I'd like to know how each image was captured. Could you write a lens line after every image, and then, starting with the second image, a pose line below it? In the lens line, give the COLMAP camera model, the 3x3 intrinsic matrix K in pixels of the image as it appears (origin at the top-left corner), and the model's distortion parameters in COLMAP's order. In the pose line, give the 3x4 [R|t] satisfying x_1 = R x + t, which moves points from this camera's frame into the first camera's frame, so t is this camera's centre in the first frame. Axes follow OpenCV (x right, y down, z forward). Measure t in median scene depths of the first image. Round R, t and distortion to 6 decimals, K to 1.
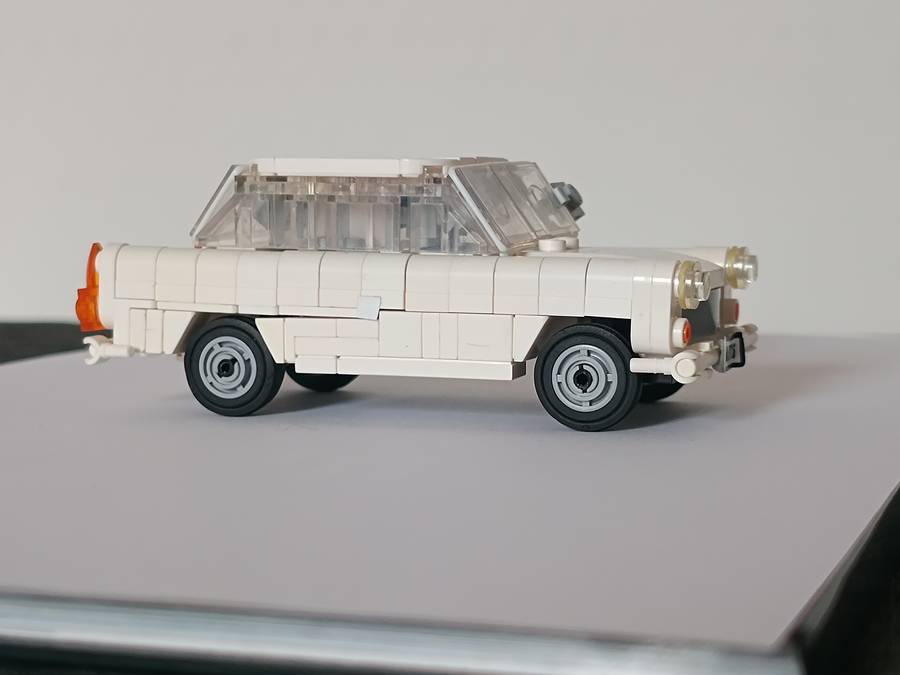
lens RADIAL K [[1785.2, 0, 450.0], [0, 1785.2, 337.5], [0, 0, 1]] dist [0.221144, 0.191277]
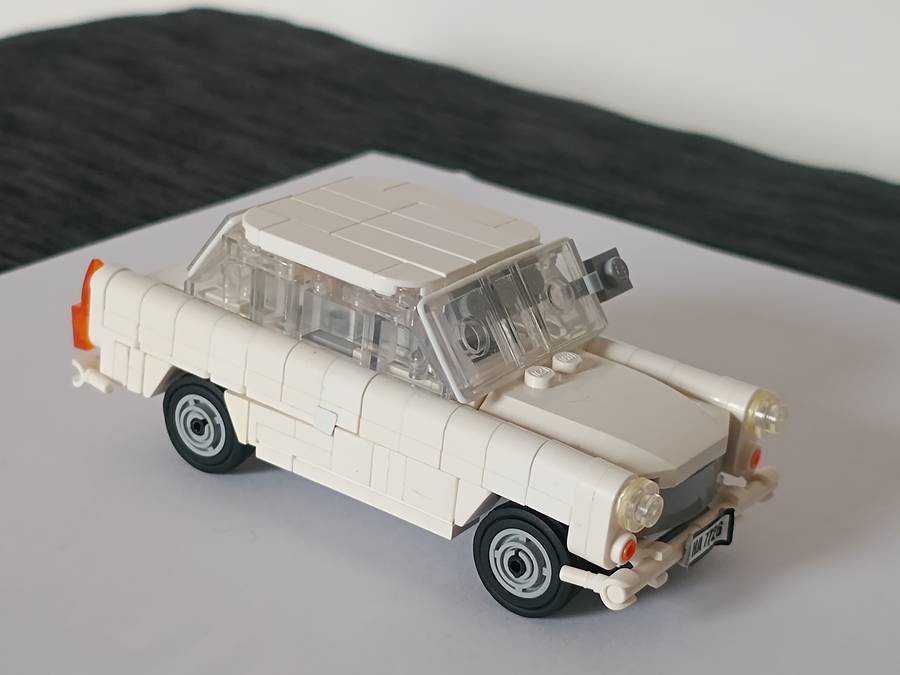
lens RADIAL K [[1785.2, 0, 450.0], [0, 1785.2, 337.5], [0, 0, 1]] dist [0.221144, 0.191277]
pose [[0.961402, 0.184783, -0.203865, 0.192984], [-0.116152, 0.944239, 0.308095, -0.341707], [0.249428, -0.272523, 0.929256, 0.156209]]
